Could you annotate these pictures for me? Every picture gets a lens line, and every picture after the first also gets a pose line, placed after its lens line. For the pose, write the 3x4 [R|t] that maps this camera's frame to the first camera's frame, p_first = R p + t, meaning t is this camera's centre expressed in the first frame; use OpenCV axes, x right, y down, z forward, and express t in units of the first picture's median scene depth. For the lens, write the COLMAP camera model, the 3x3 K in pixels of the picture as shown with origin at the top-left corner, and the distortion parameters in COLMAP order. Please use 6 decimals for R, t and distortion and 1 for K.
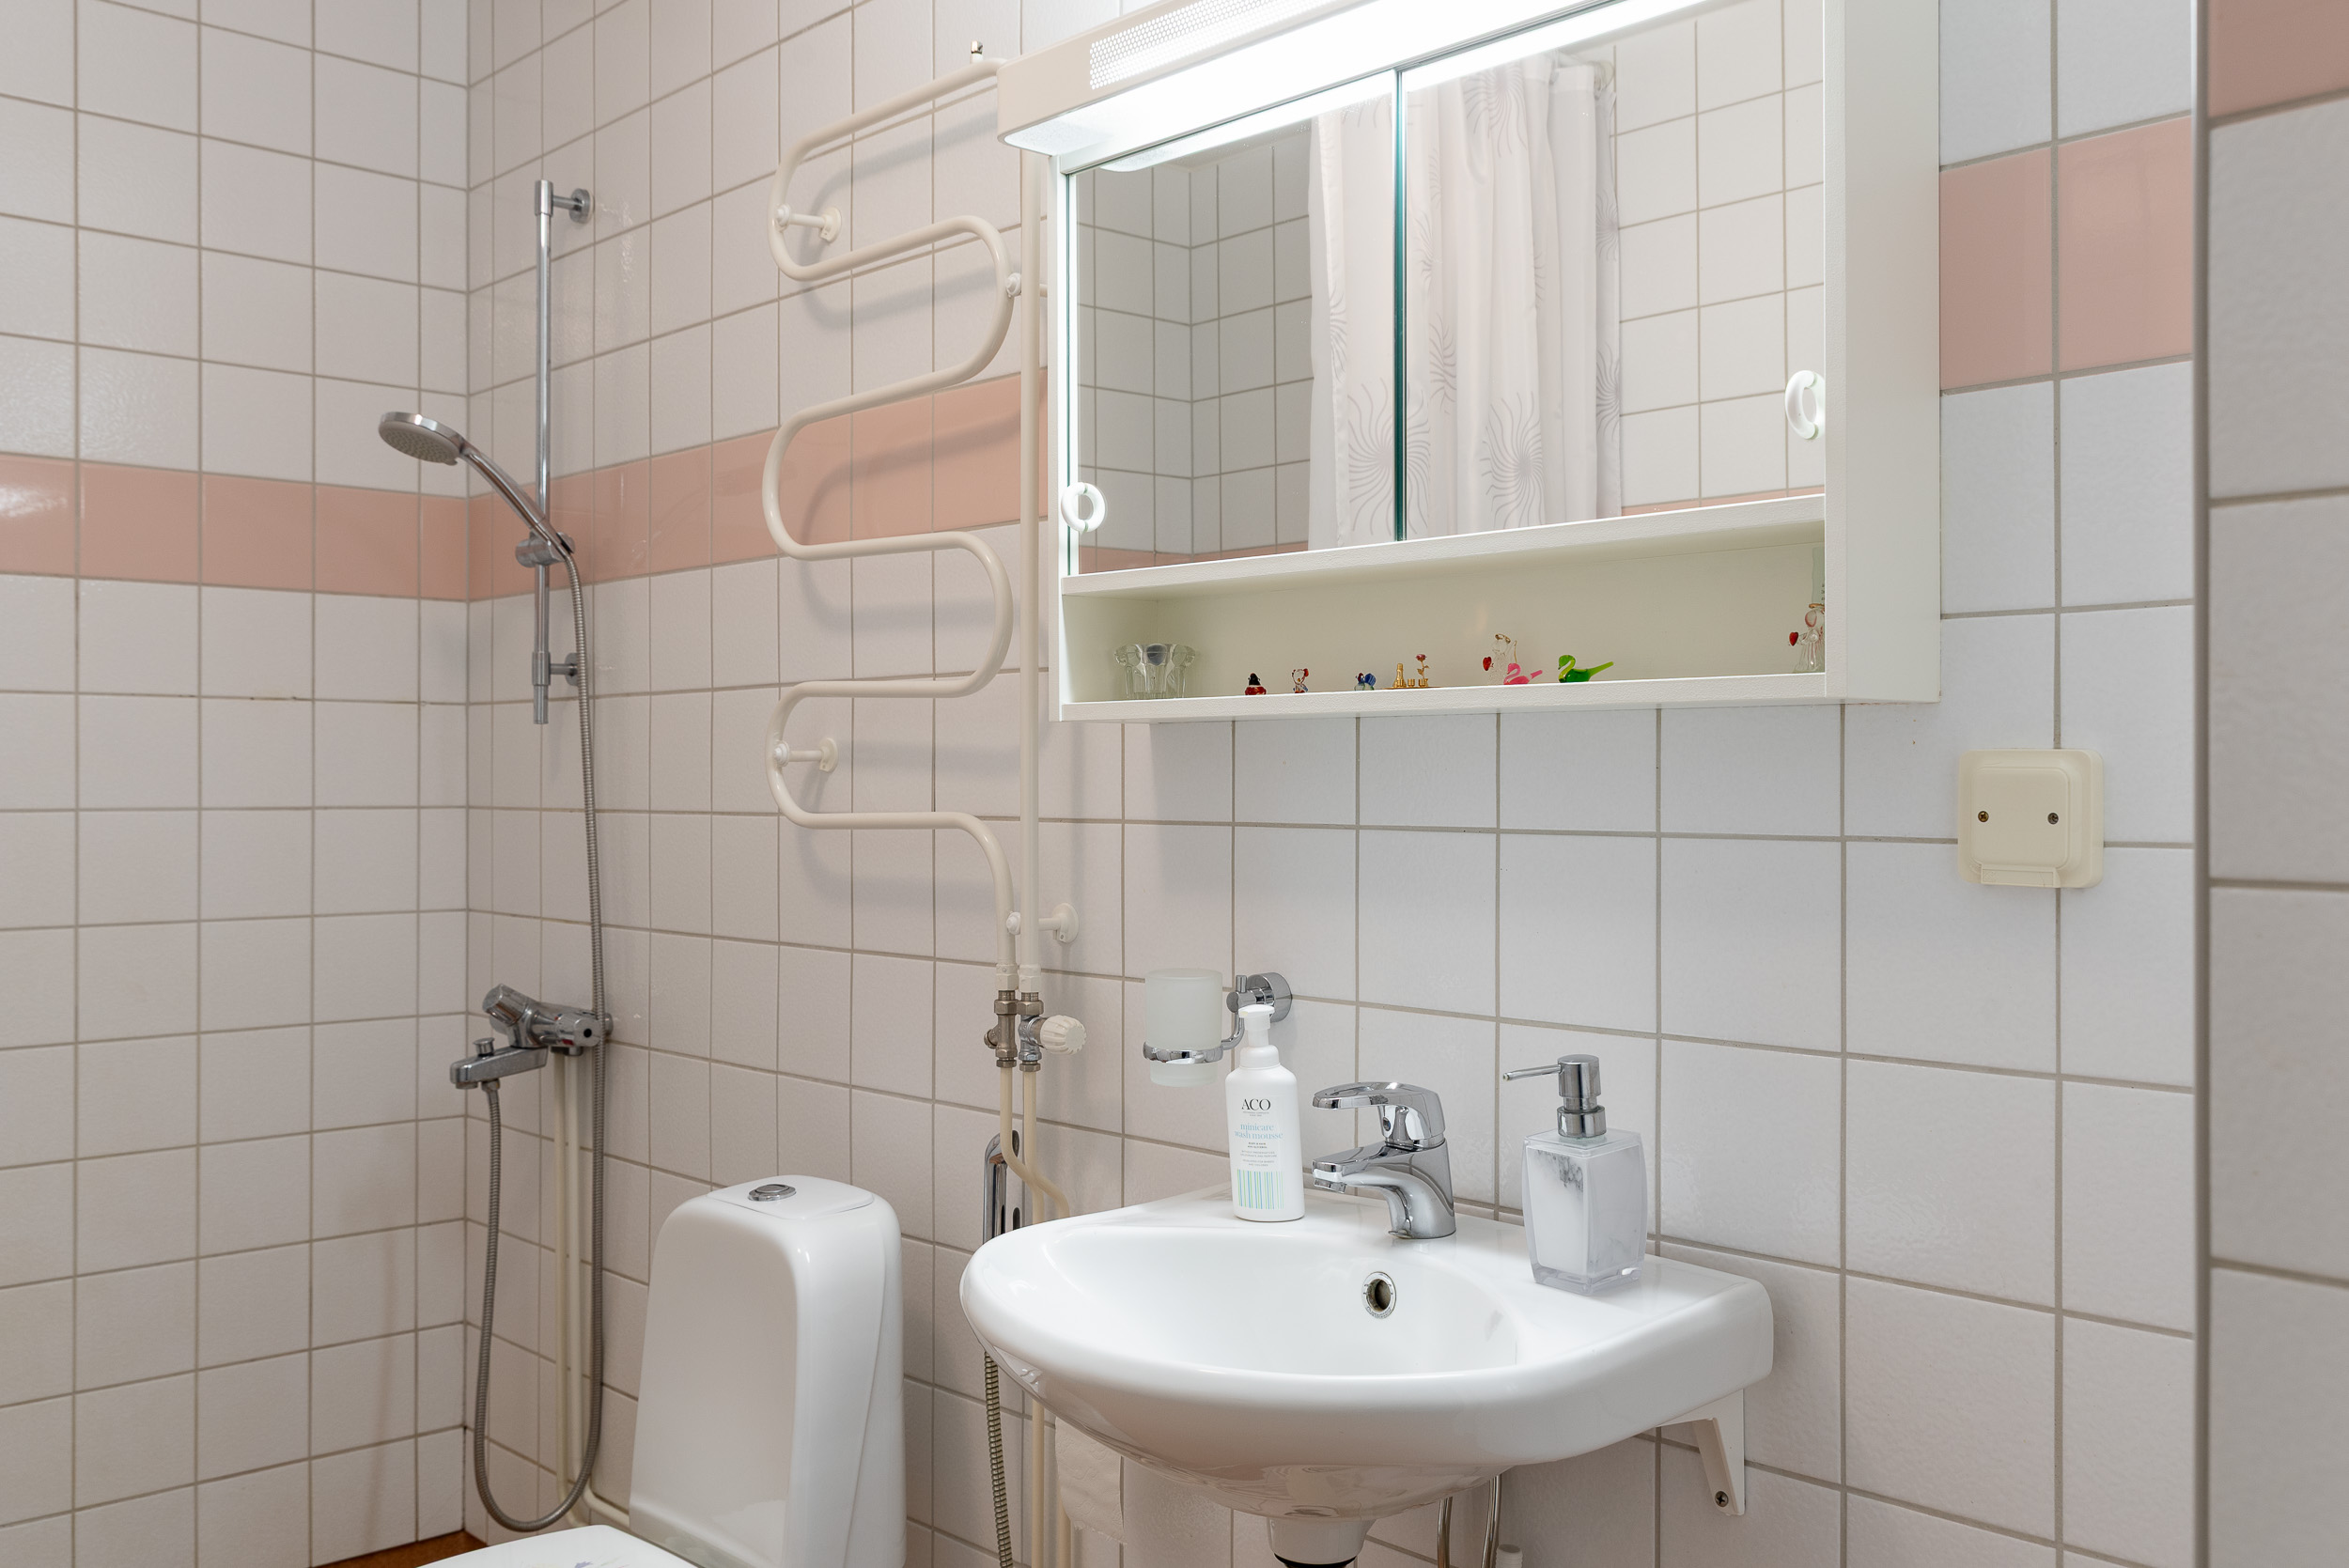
lens RADIAL K [[2138.0, 0, 1192.1], [0, 2138.0, 762.1], [0, 0, 1]] dist [-0.005667, 0.000000]
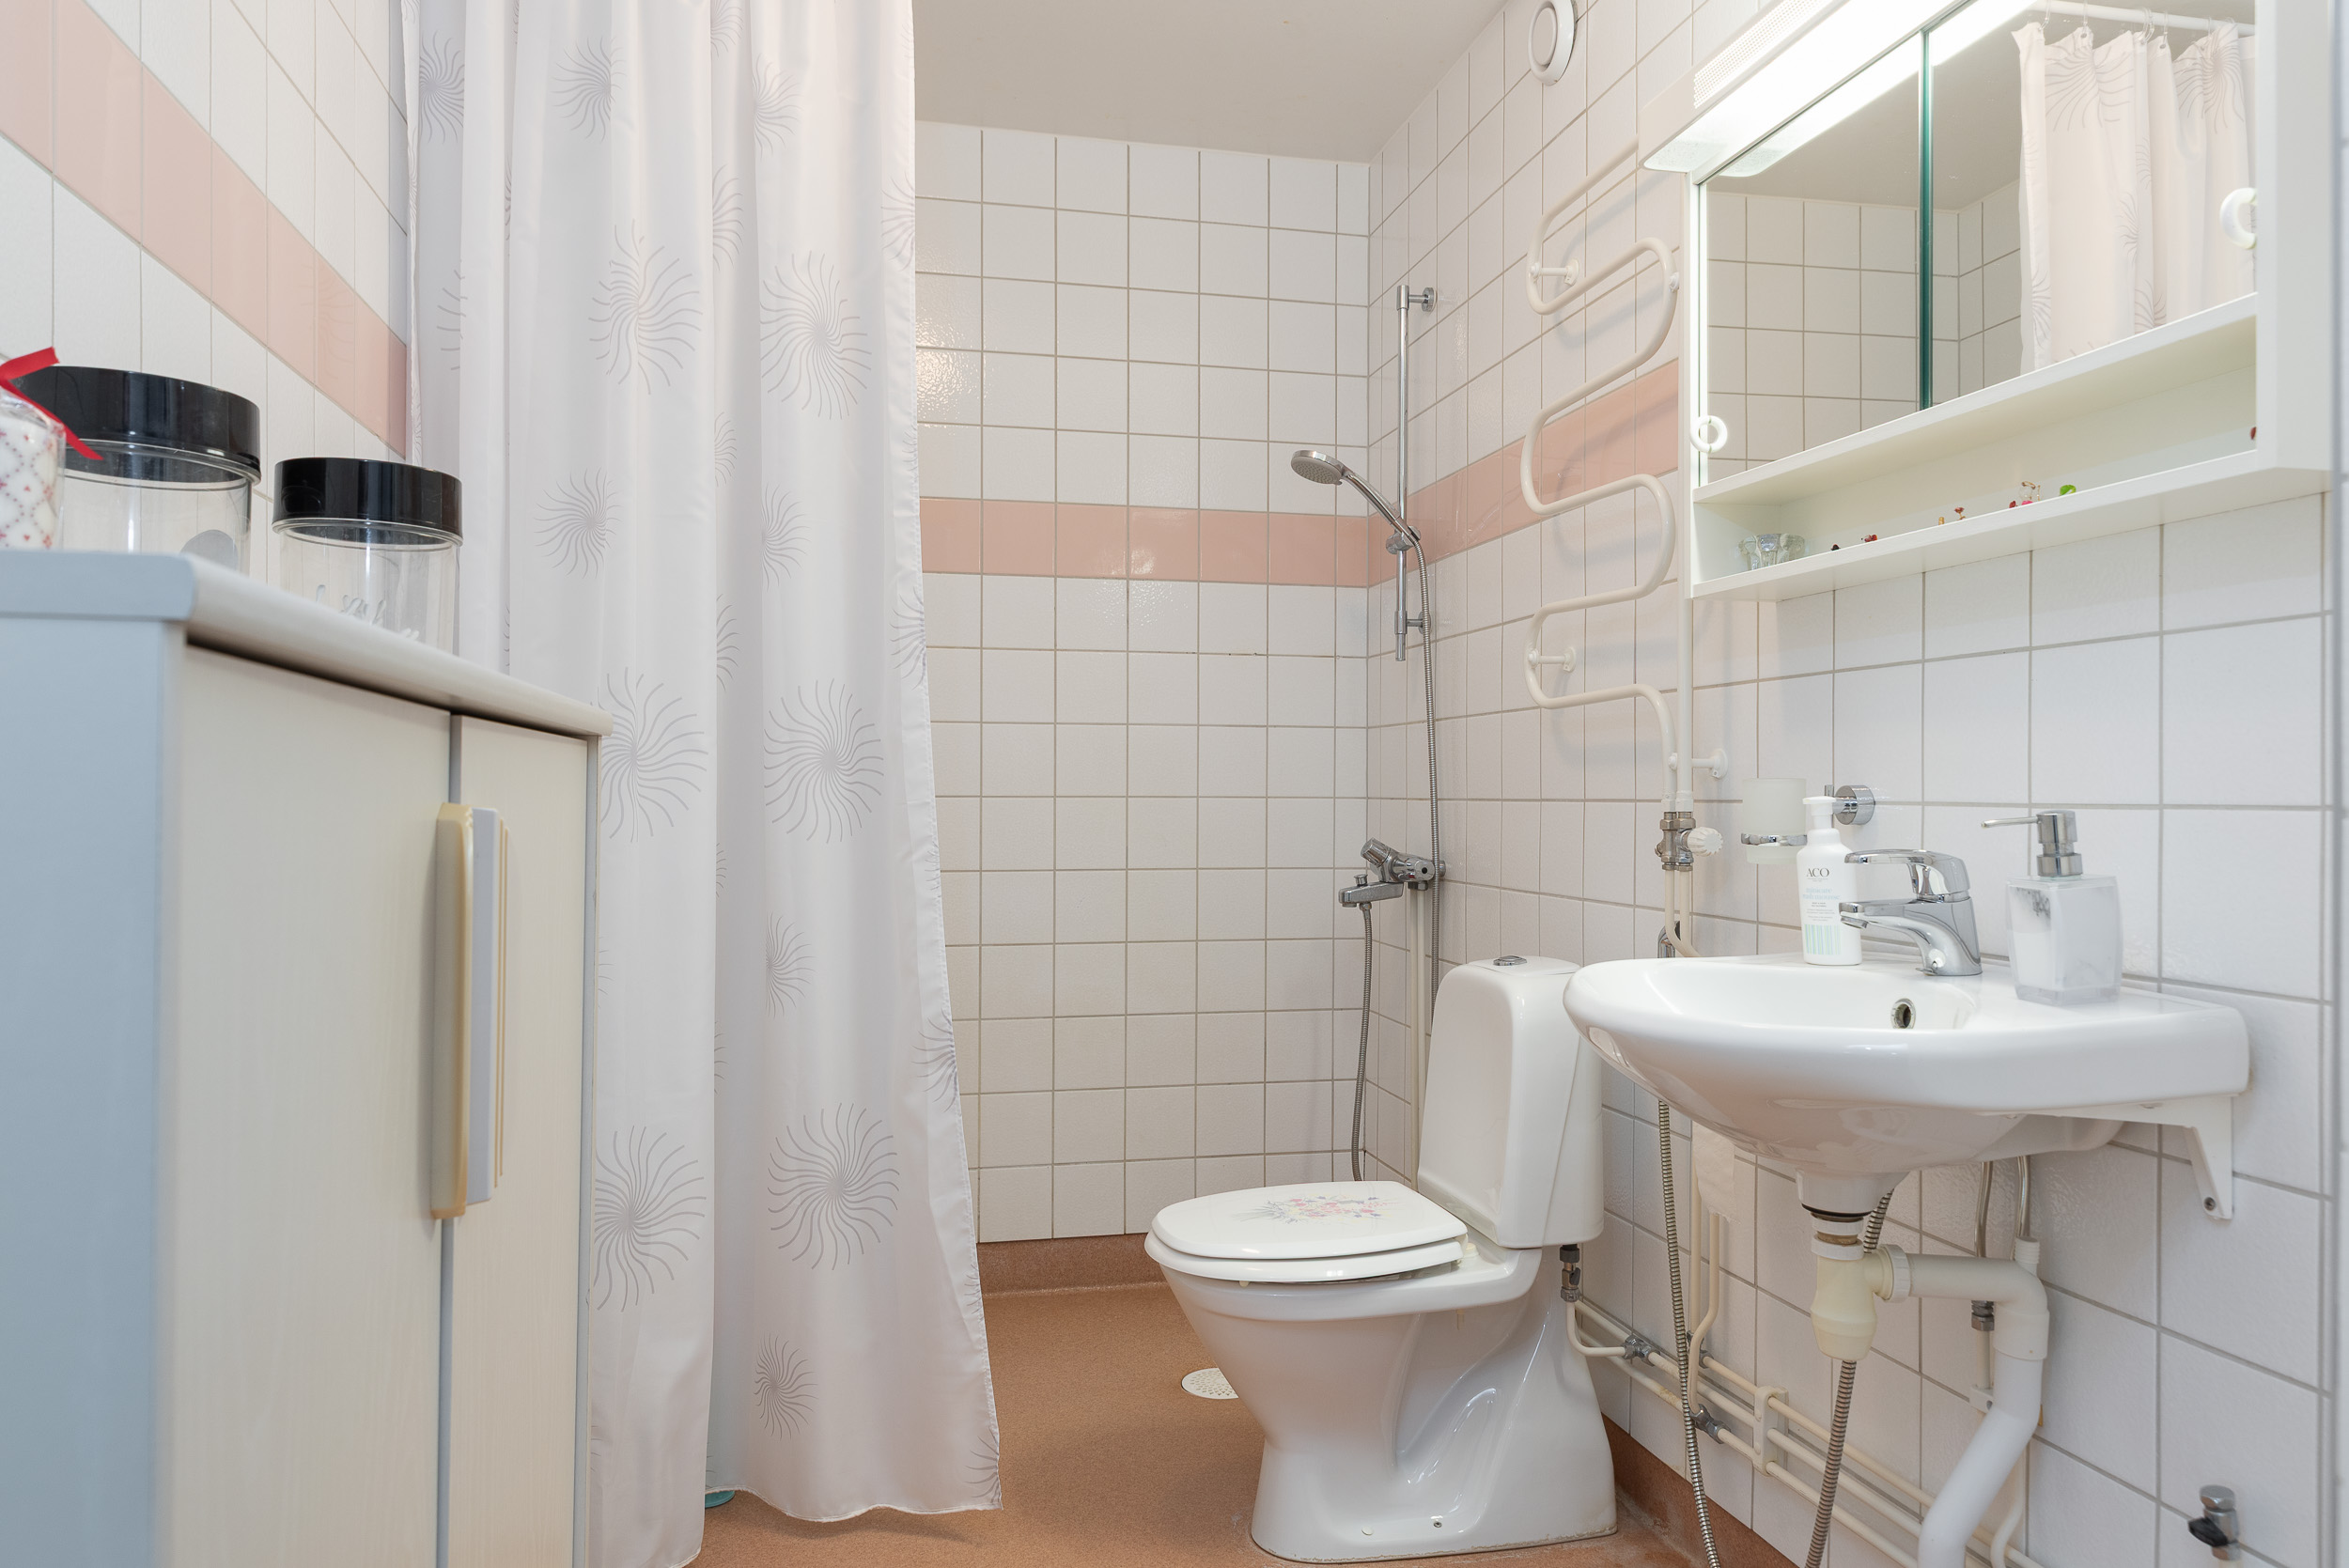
lens RADIAL K [[1620.2, 0, 1166.9], [0, 1620.2, 802.7], [0, 0, 1]] dist [0.011022, -0.005784]
pose [[0.851966, 0.002829, -0.523590, 0.162905], [-0.003665, 0.999993, -0.000560, 0.094994], [0.523585, 0.002396, 0.851970, -0.025144]]
